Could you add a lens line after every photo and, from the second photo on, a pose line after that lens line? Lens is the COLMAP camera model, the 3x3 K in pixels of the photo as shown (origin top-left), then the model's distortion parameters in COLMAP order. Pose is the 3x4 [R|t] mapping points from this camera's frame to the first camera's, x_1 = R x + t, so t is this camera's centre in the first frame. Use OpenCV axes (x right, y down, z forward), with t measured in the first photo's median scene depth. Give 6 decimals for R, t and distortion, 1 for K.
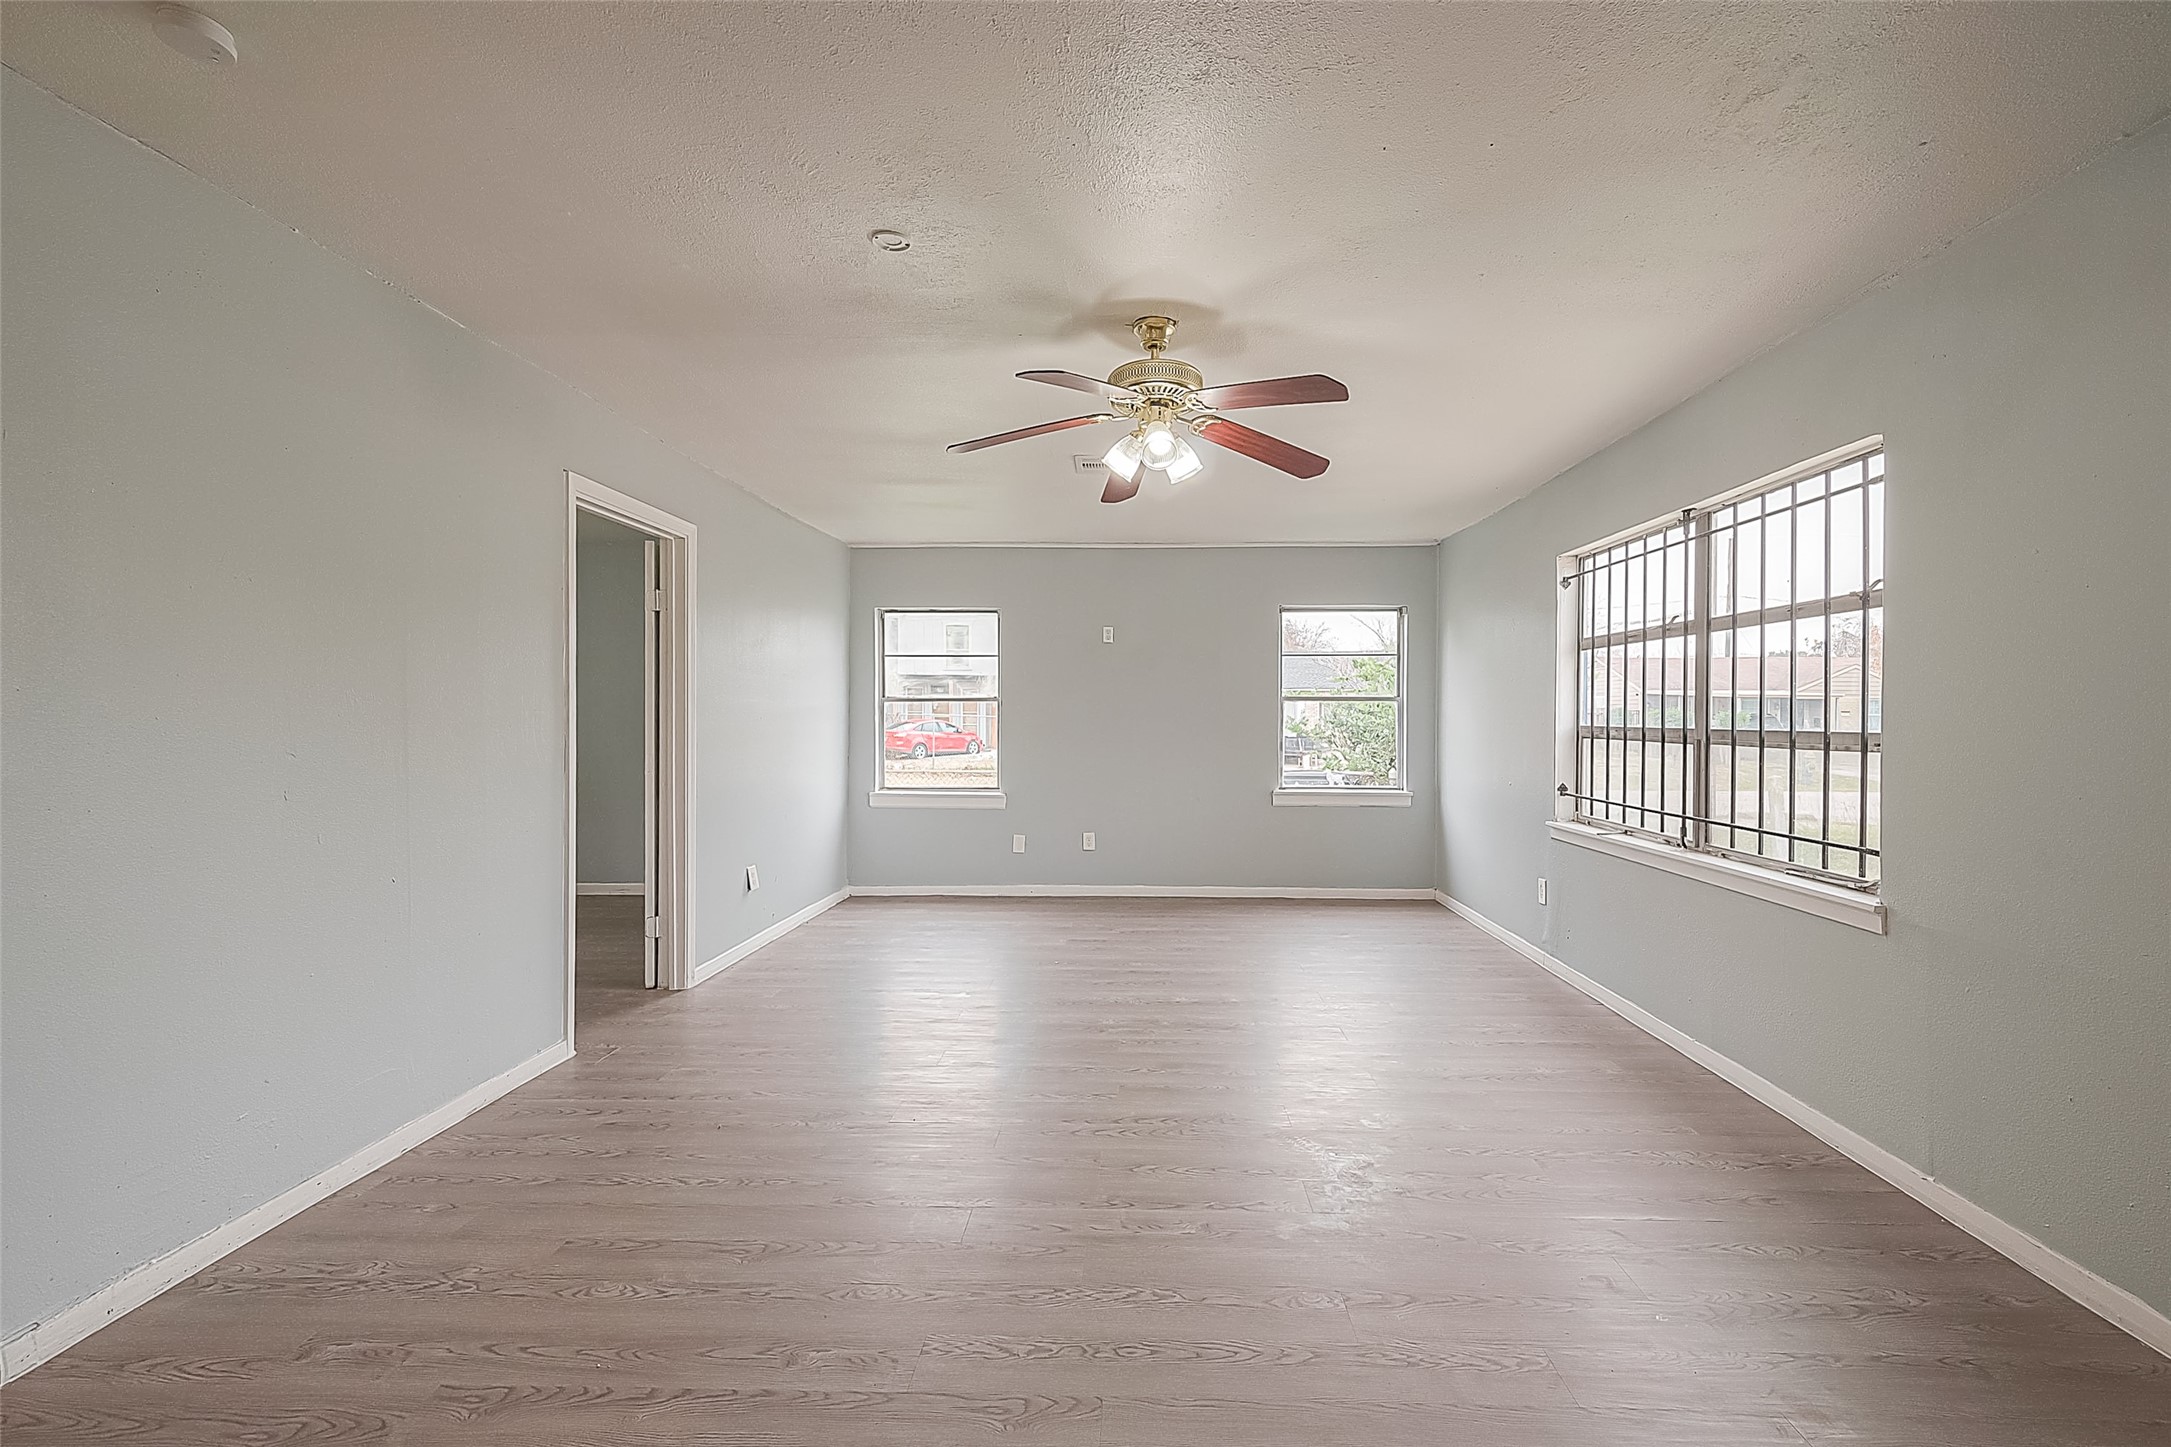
lens RADIAL K [[851.0, 0, 1088.6], [0, 851.0, 718.0], [0, 0, 1]] dist [0.000771, -0.000112]
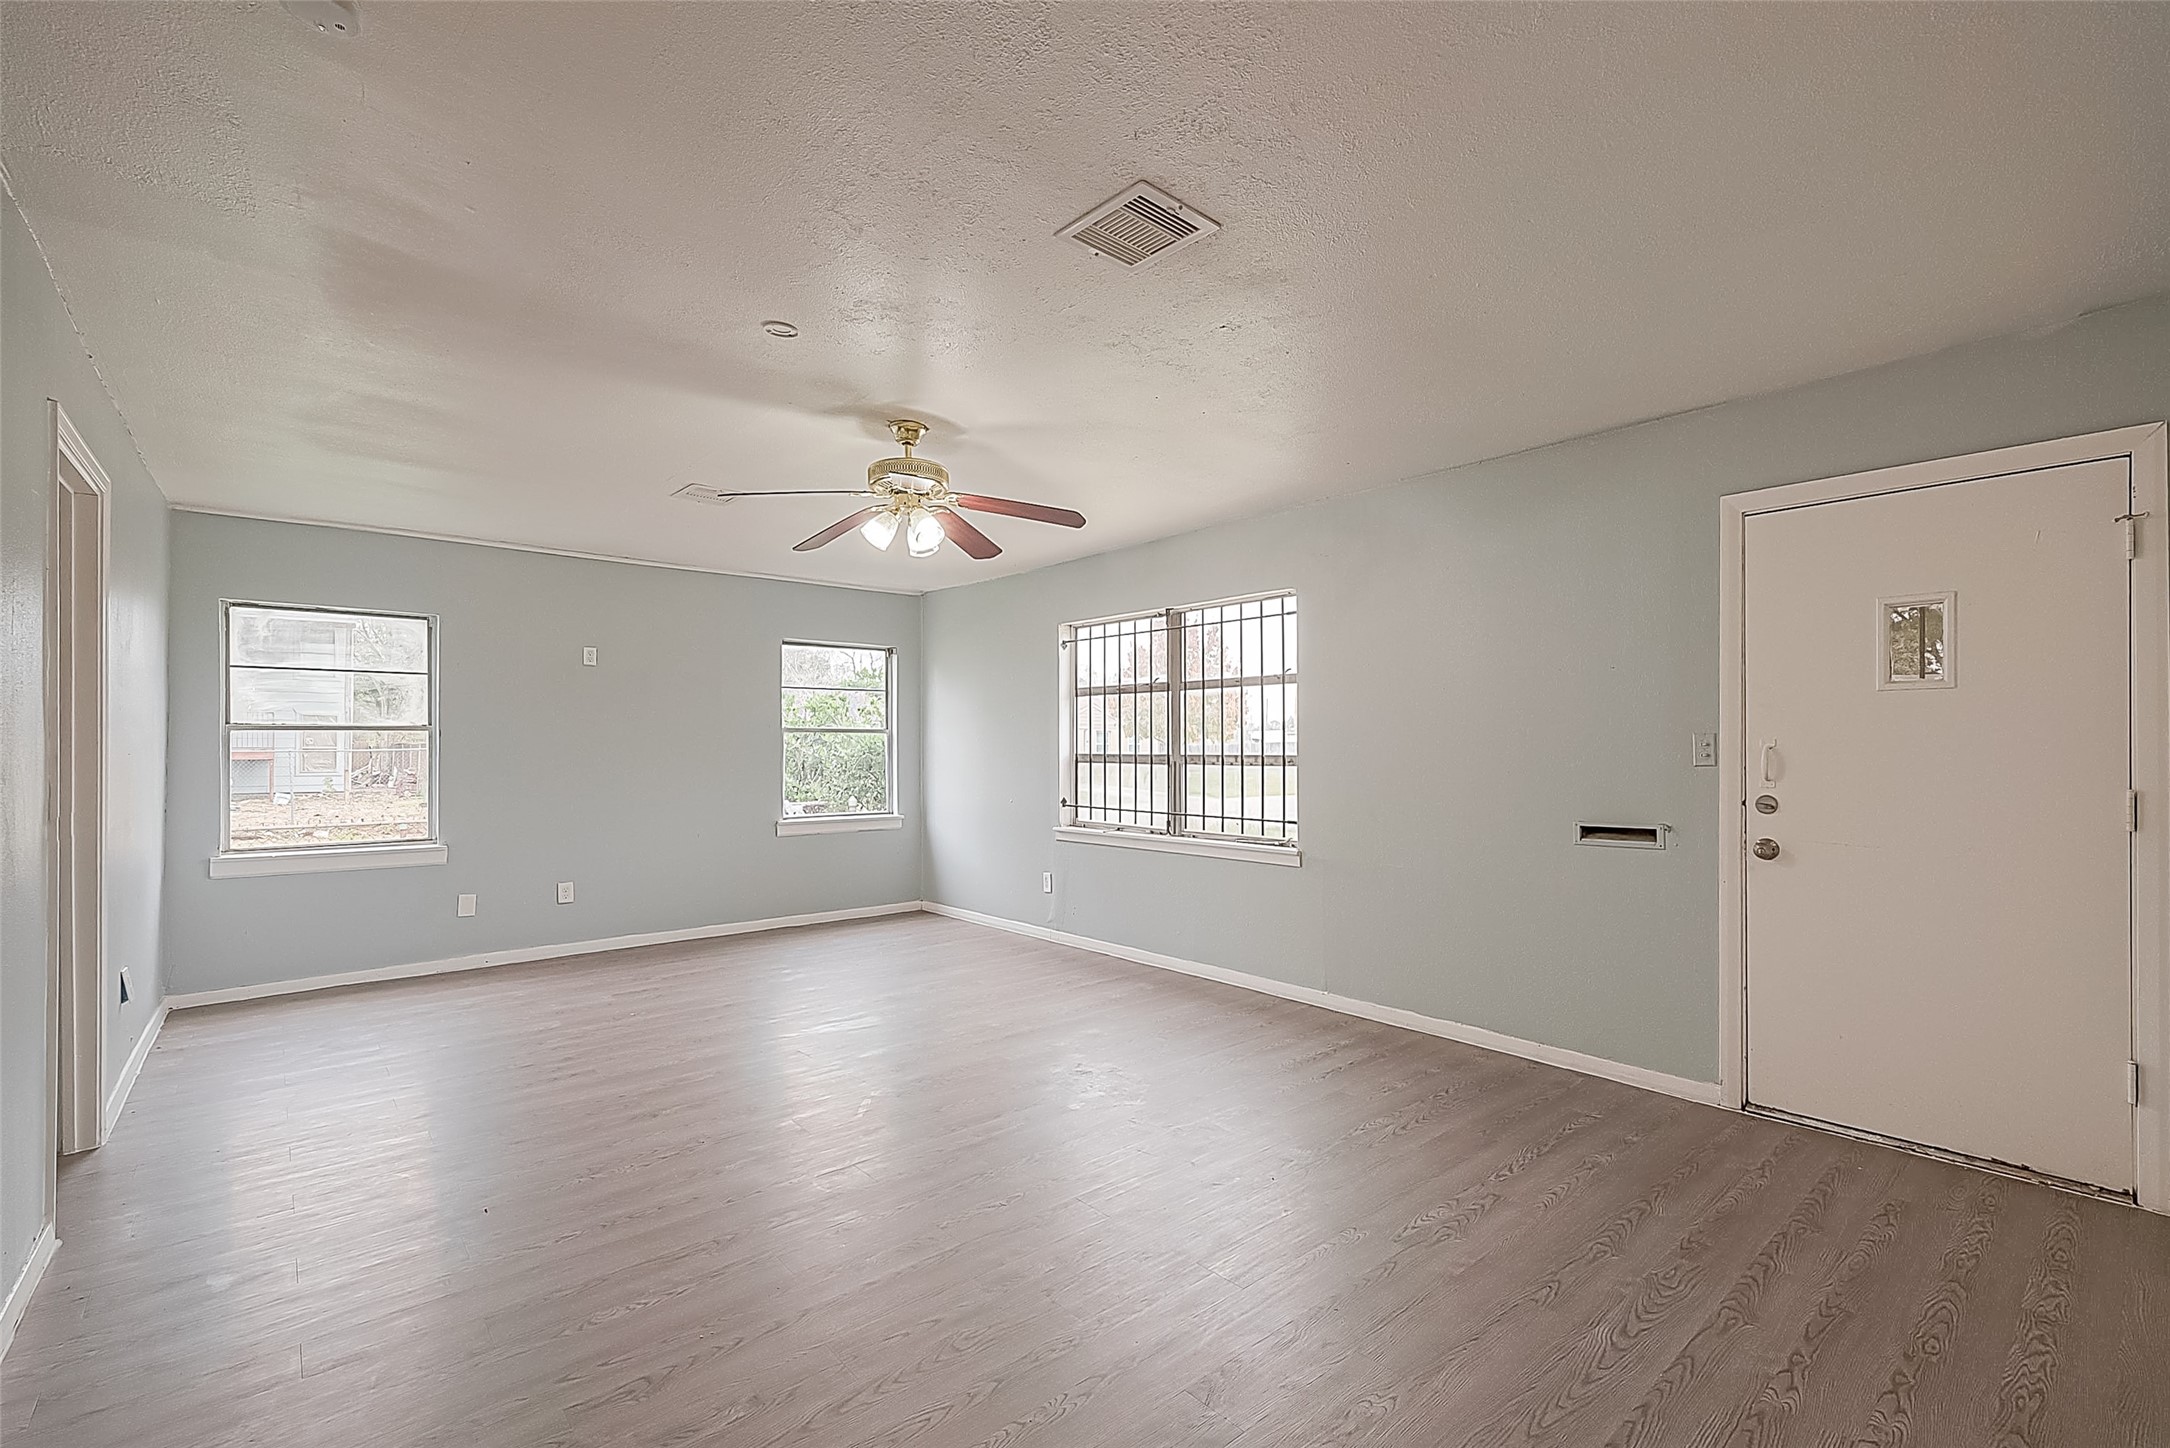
lens RADIAL K [[888.8, 0, 1092.4], [0, 888.8, 733.6], [0, 0, 1]] dist [0.001017, -0.000079]
pose [[0.759803, 0.004681, 0.650137, -0.299736], [0.006313, 0.999874, -0.014577, -0.001199], [-0.650123, 0.015180, 0.759677, -0.070064]]
